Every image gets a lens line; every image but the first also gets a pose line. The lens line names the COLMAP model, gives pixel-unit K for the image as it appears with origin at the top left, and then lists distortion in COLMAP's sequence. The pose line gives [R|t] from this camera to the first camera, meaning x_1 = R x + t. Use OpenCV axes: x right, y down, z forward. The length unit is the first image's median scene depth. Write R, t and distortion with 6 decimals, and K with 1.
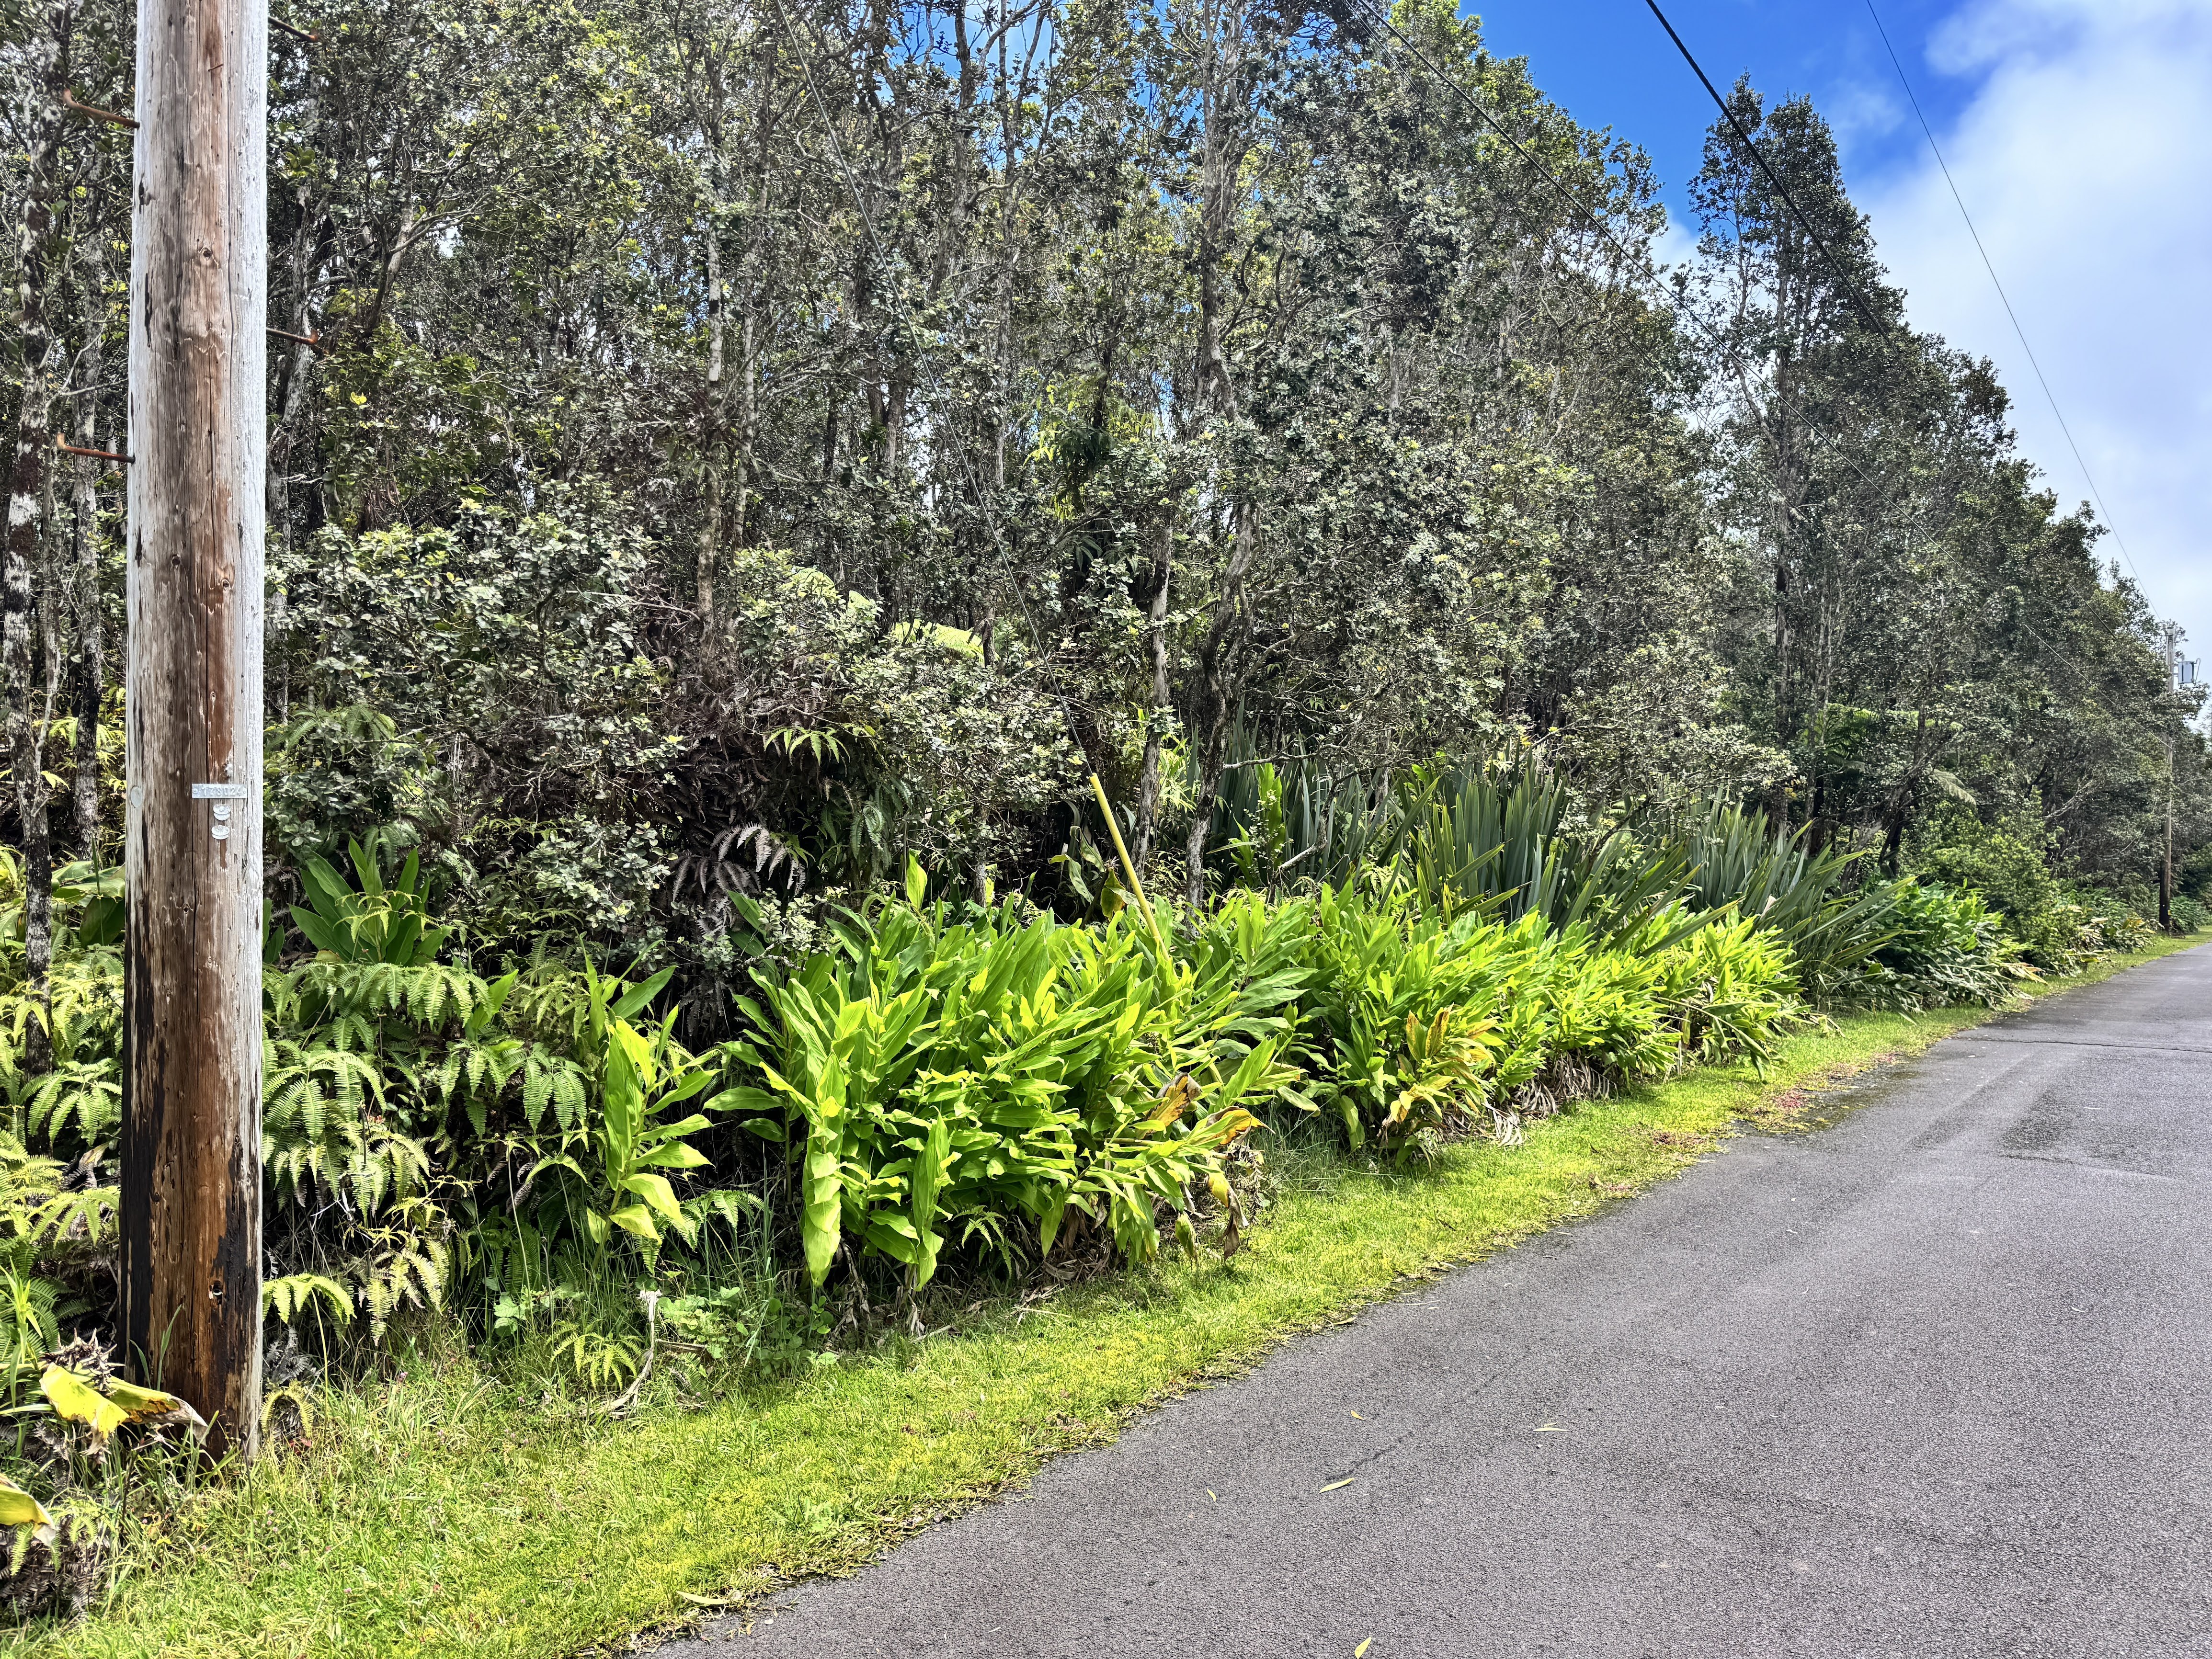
lens RADIAL K [[1531.8, 0, 1094.1], [0, 1531.8, 825.2], [0, 0, 1]] dist [0.051143, -0.065820]
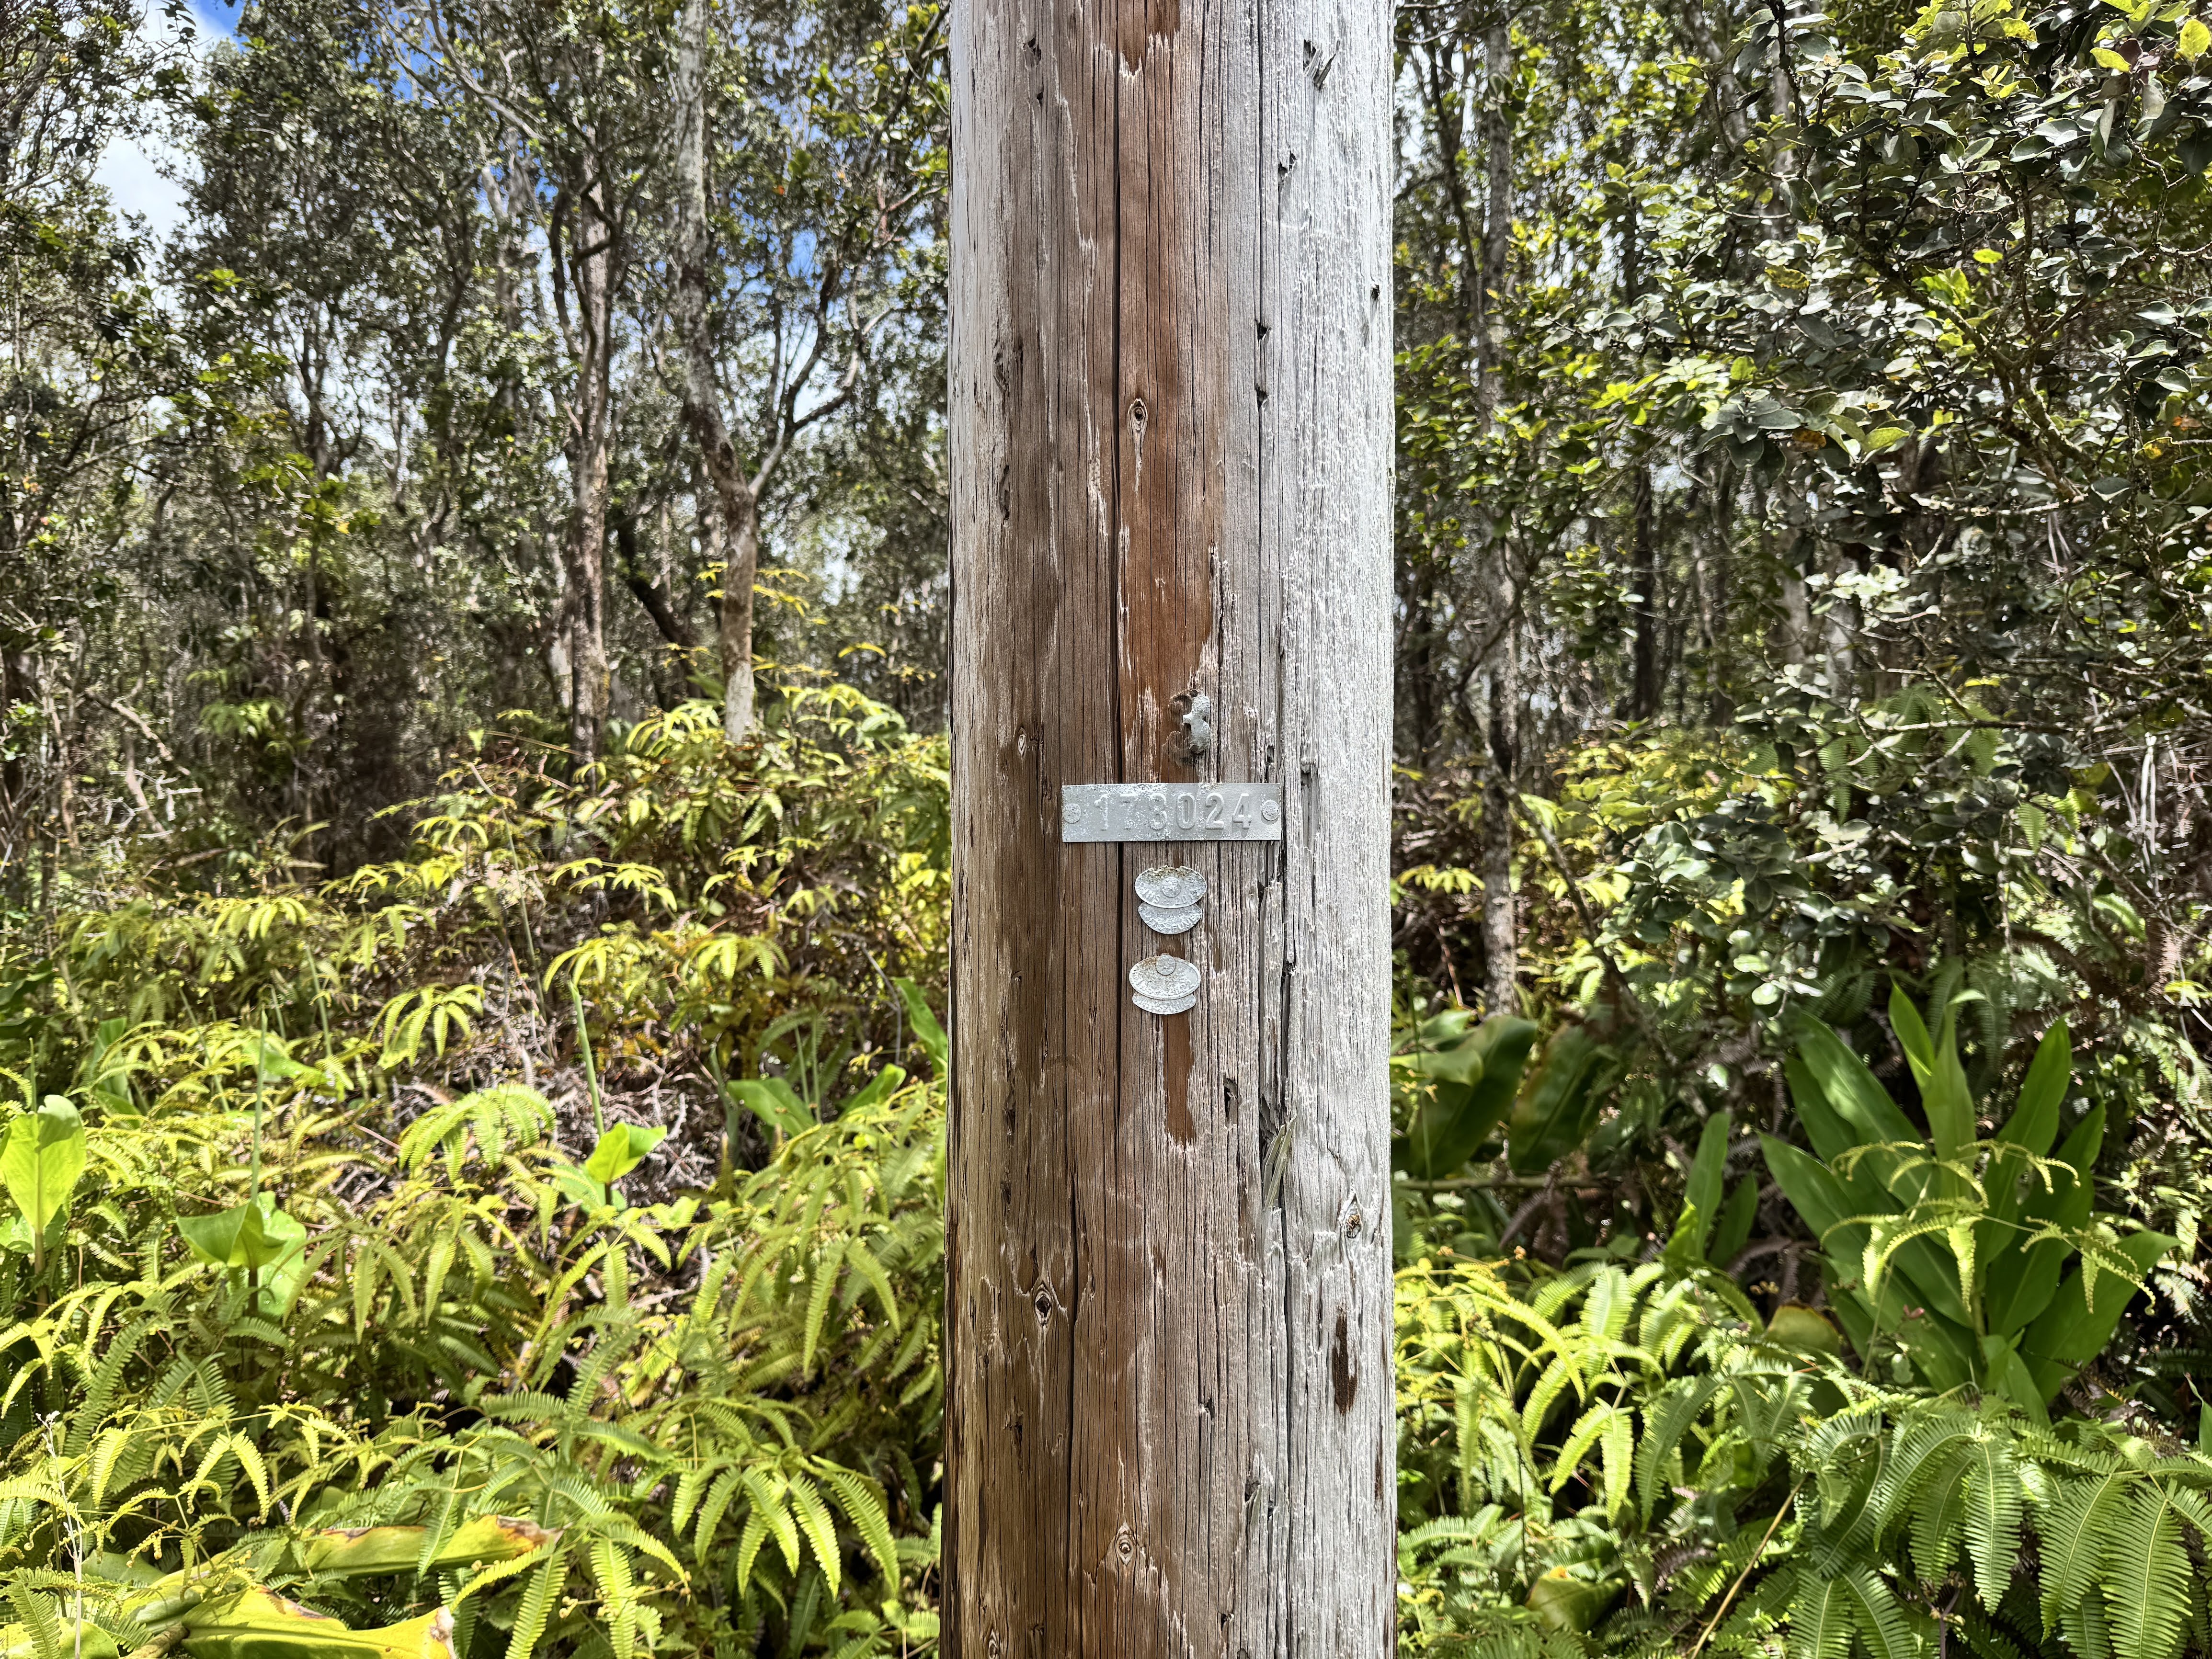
lens RADIAL K [[1531.8, 0, 1113.8], [0, 1531.8, 826.7], [0, 0, 1]] dist [0.051143, -0.065820]
pose [[0.571964, -0.056069, -0.818360, -0.286332], [-0.011326, 0.997026, -0.076226, -0.001295], [0.820200, 0.052868, 0.569628, 0.654776]]
